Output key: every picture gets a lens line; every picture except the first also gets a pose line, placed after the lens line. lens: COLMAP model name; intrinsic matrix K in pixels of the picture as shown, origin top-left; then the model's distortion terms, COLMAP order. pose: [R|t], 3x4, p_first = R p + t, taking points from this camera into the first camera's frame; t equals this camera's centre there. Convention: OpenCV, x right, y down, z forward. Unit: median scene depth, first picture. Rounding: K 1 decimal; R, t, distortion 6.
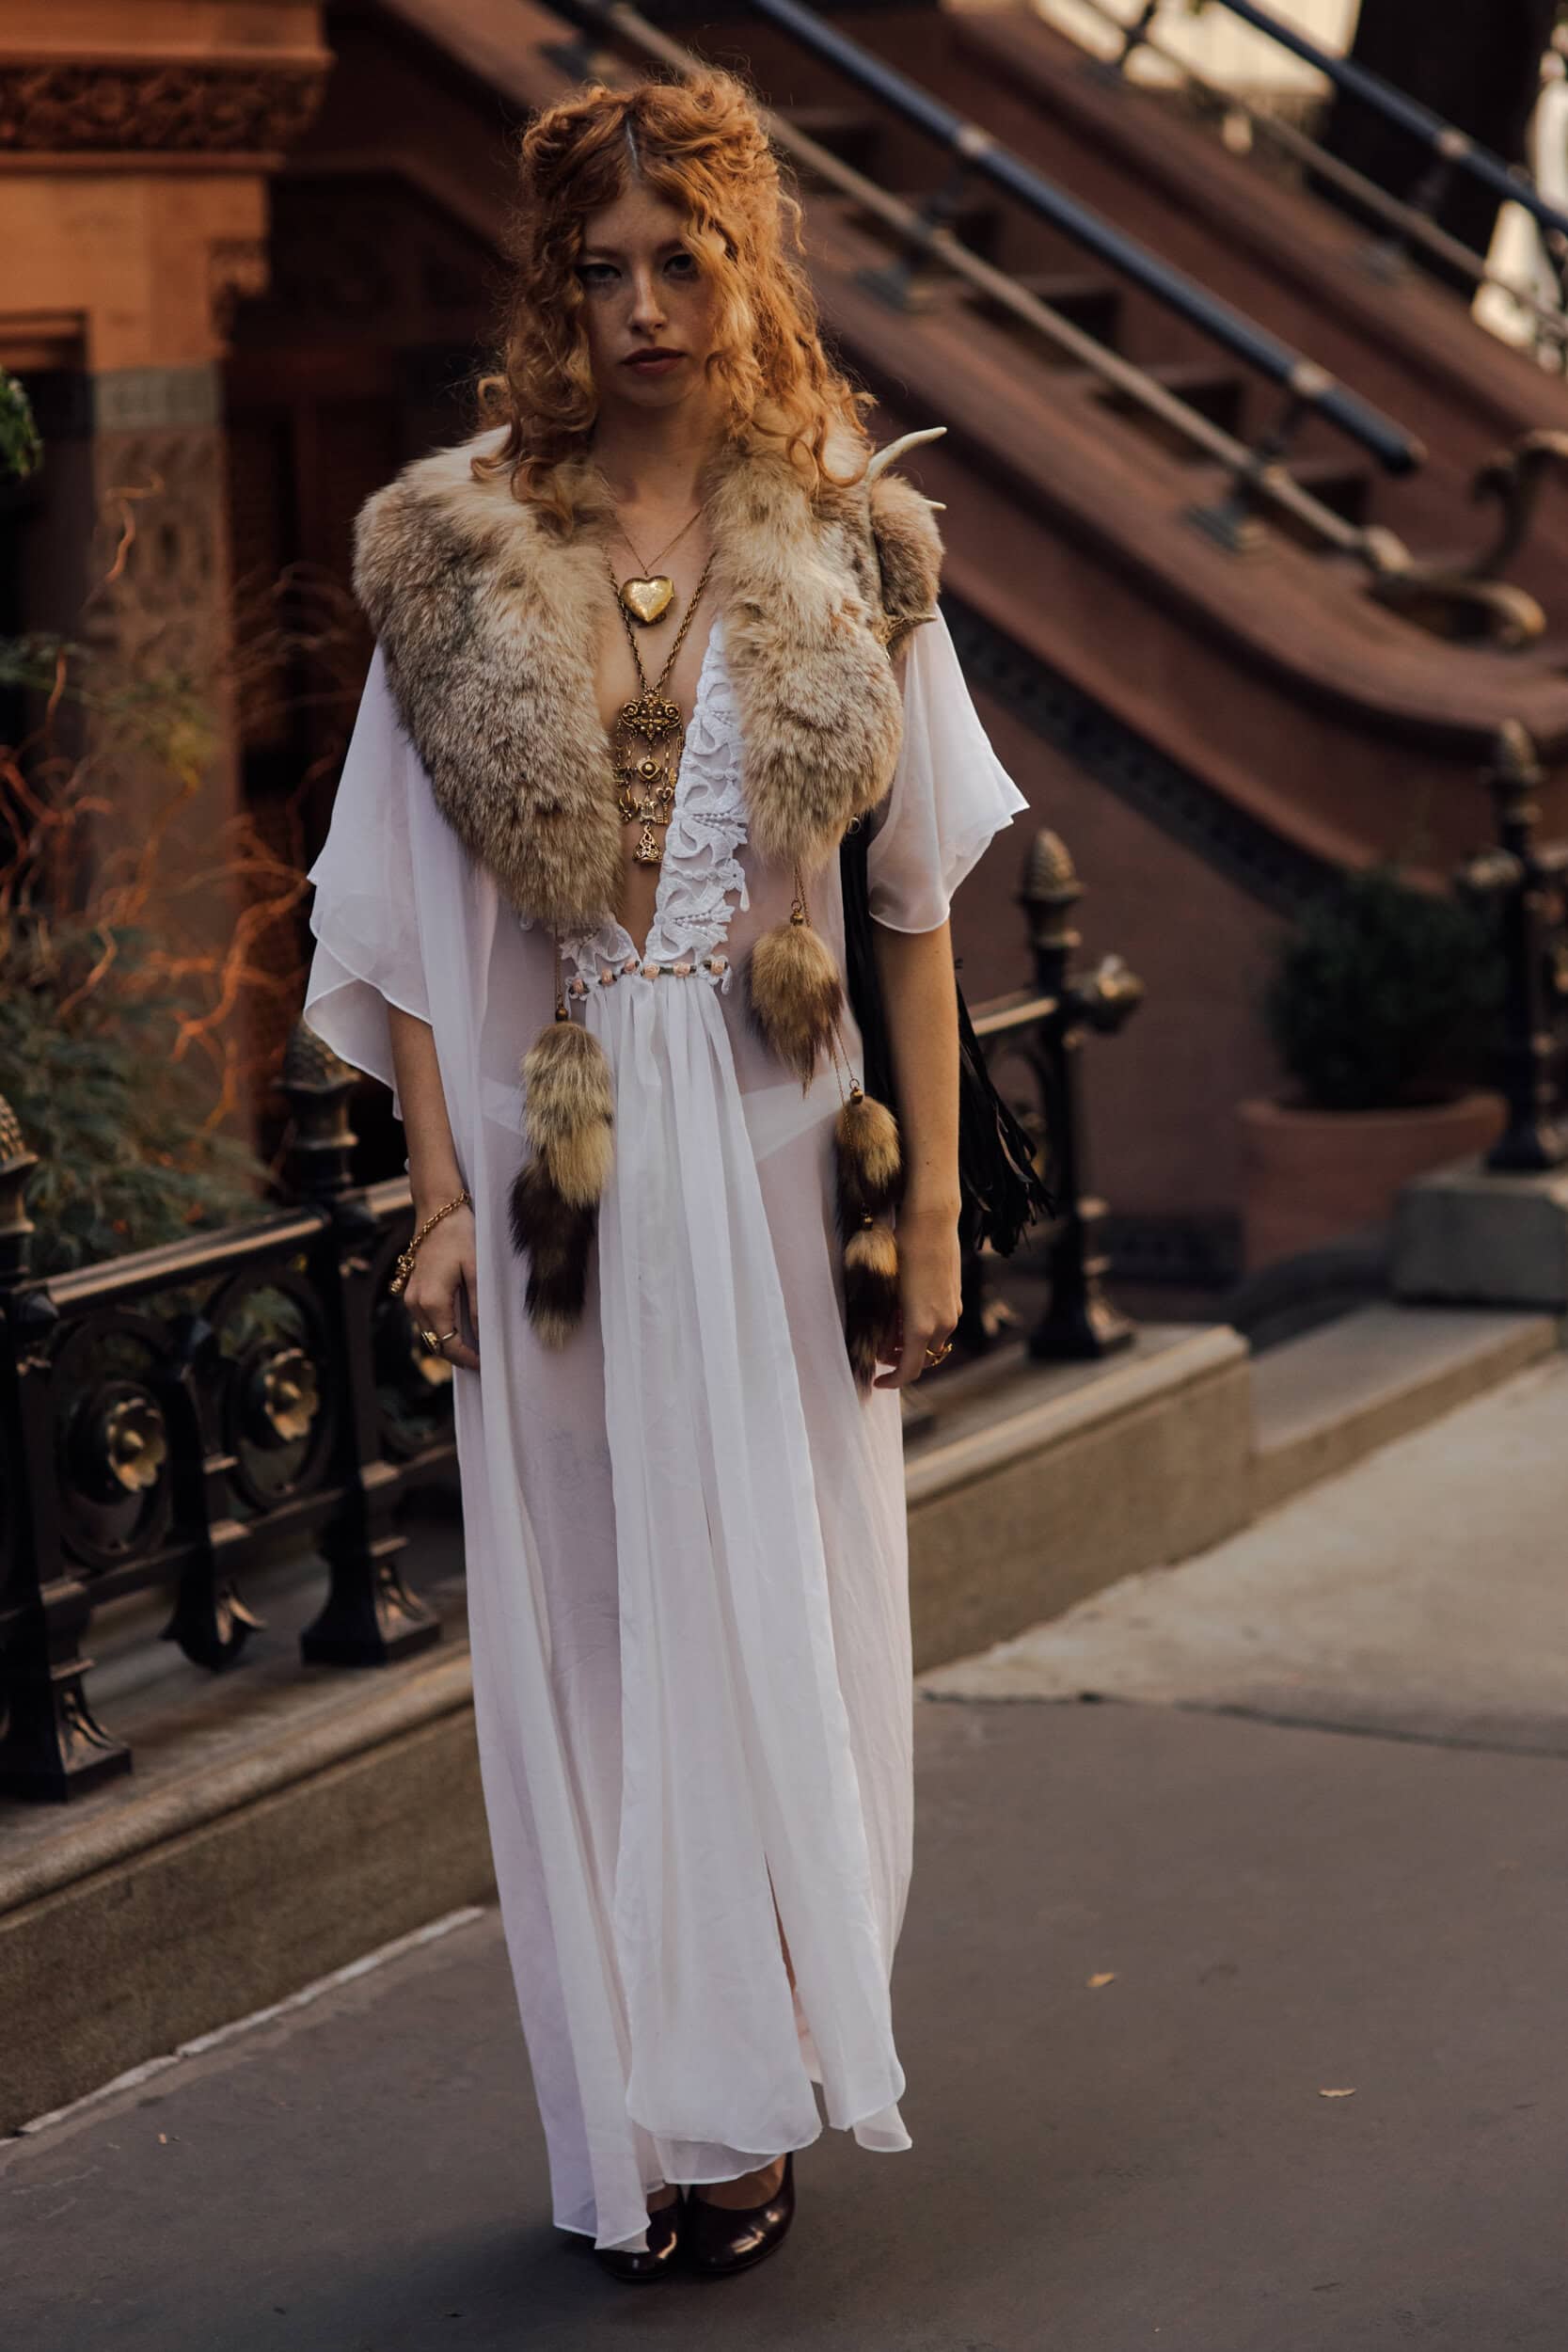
lens RADIAL K [[5334.1, 0, 784.0], [0, 5334.1, 1176.0], [0, 0, 1]] dist [-0.017613, -0.460049]
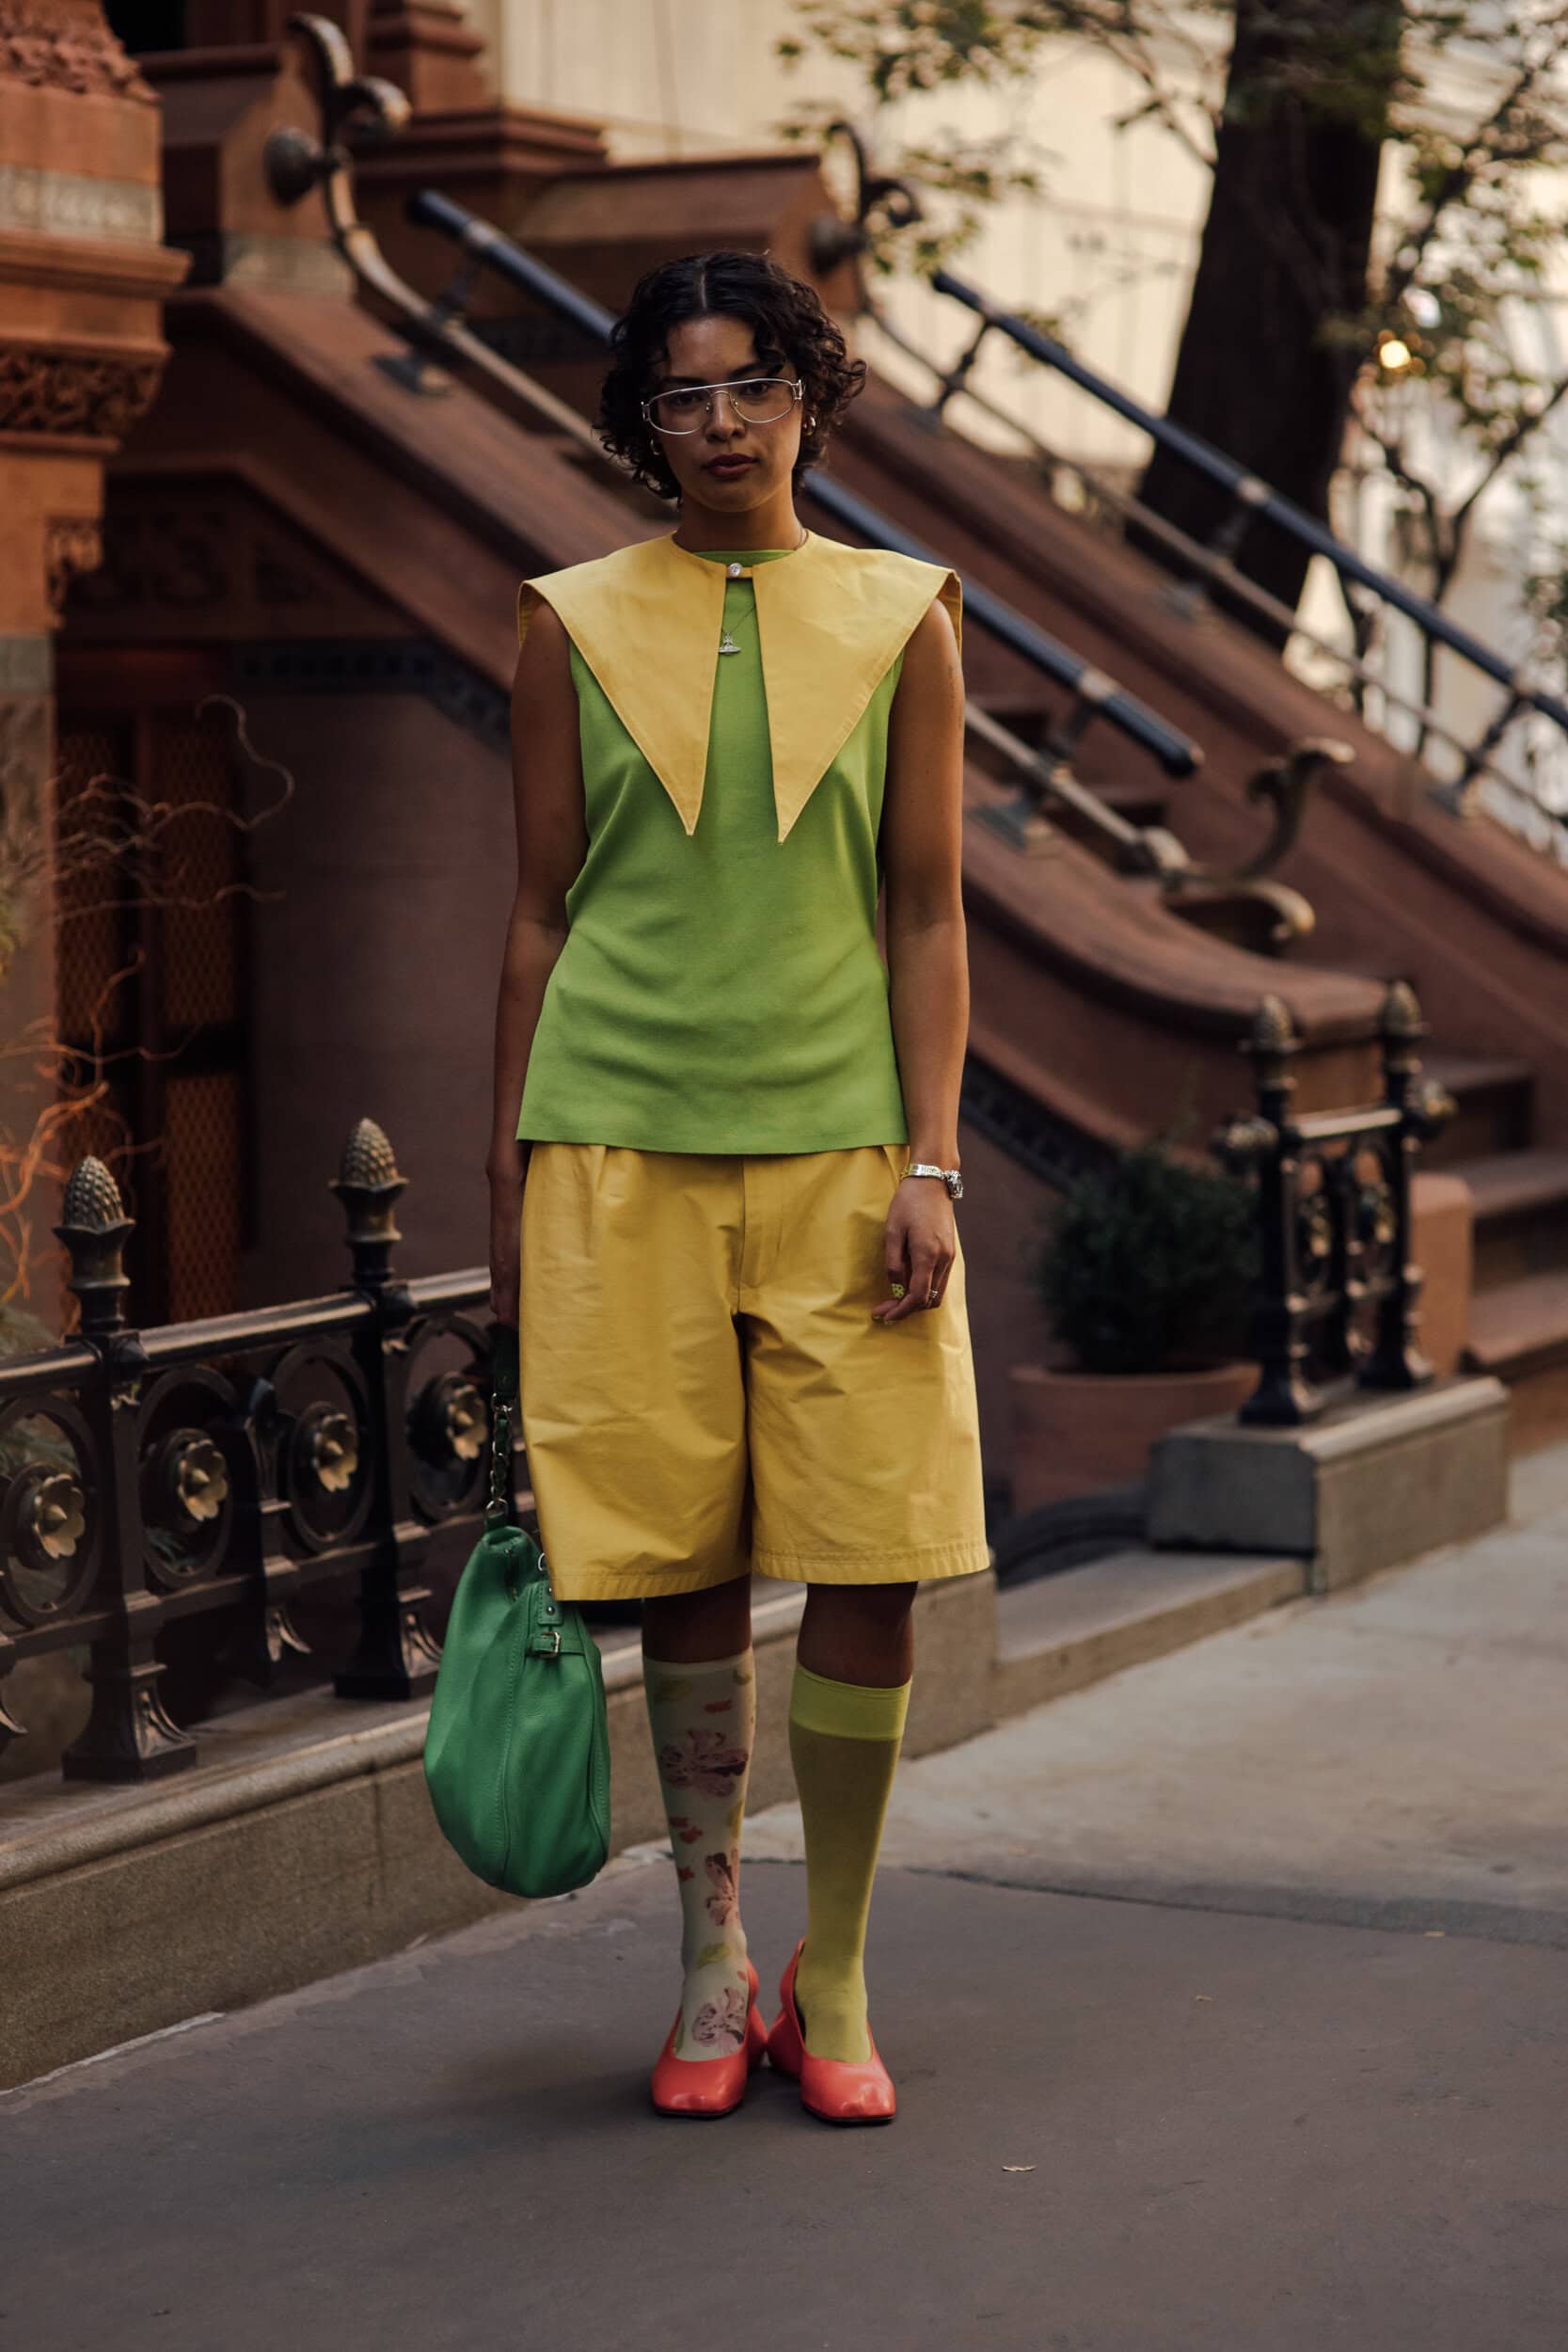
lens RADIAL K [[5334.1, 0, 784.0], [0, 5334.1, 1176.0], [0, 0, 1]] dist [-0.017613, -0.460049]
pose [[0.999348, 0.025783, 0.025262, 0.017729], [-0.023711, 0.996580, -0.079164, 0.041880], [-0.027216, 0.078513, 0.996541, -0.048686]]
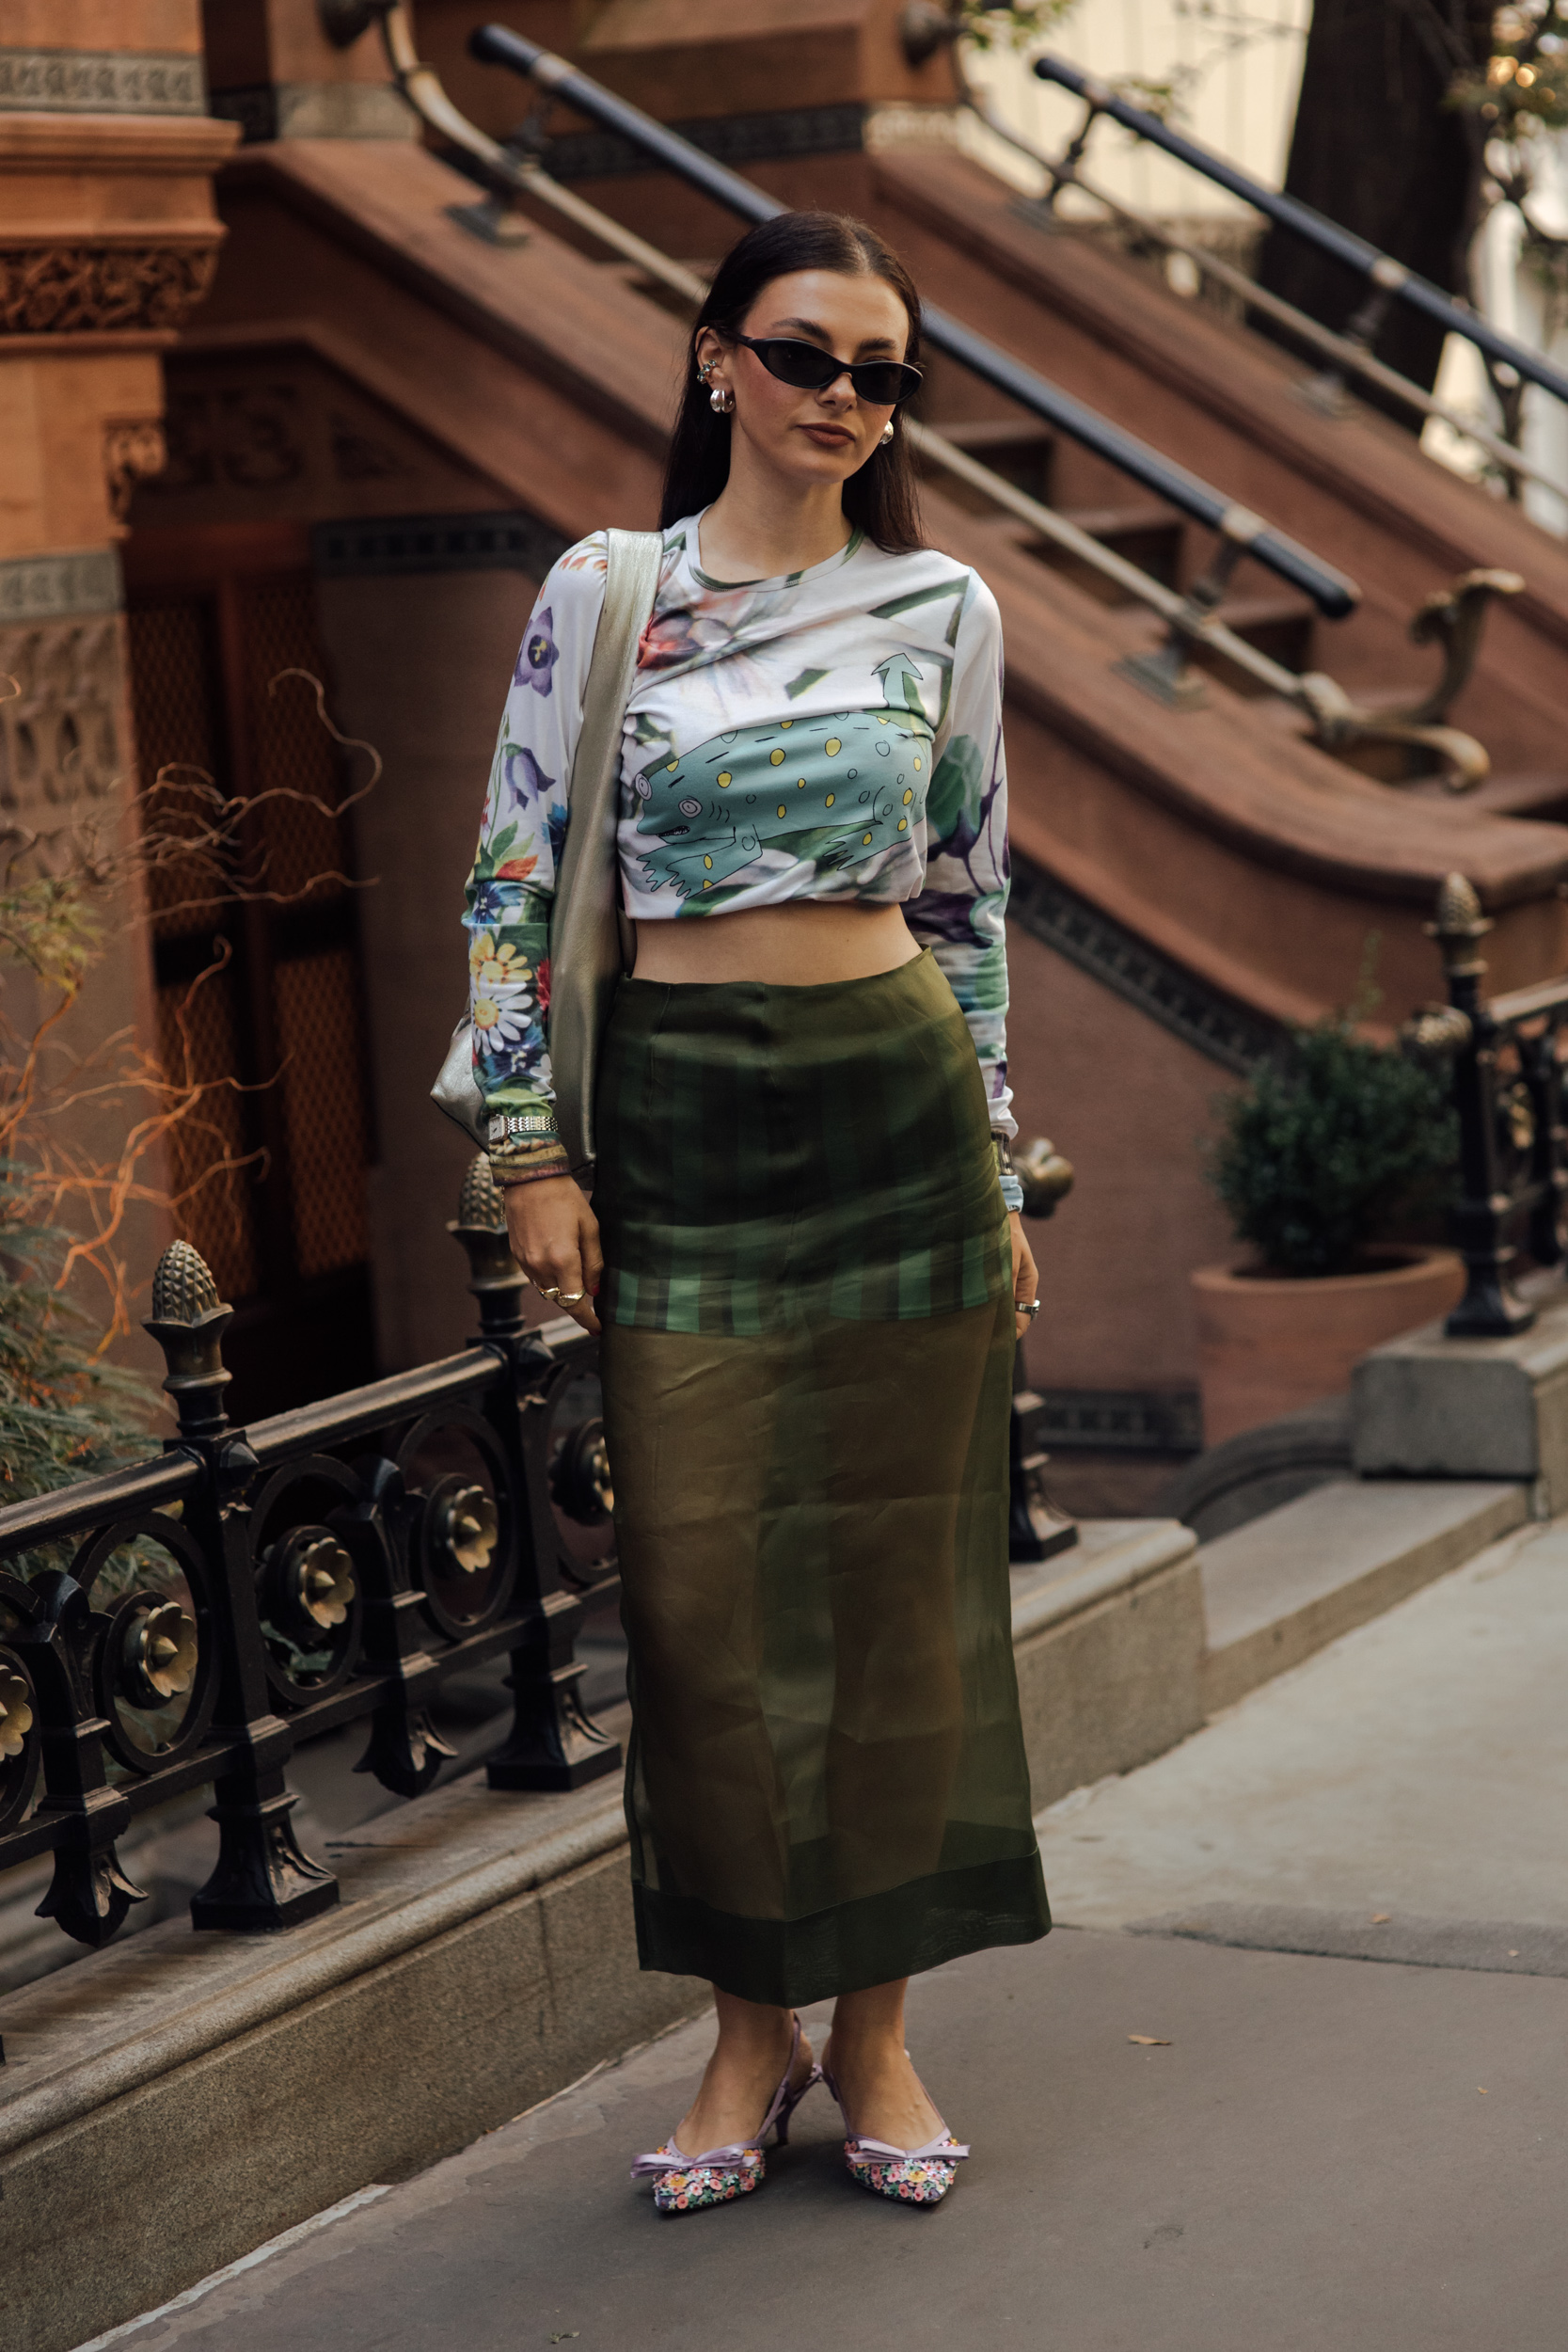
lens RADIAL K [[5334.1, 0, 784.0], [0, 5334.1, 1176.0], [0, 0, 1]] dist [-0.017613, -0.460049]
pose [[0.999454, -0.033043, -0.000618, 0.015724], [0.033018, 0.999159, -0.024321, -0.012774], [0.001421, 0.024287, 0.999704, 0.039522]]
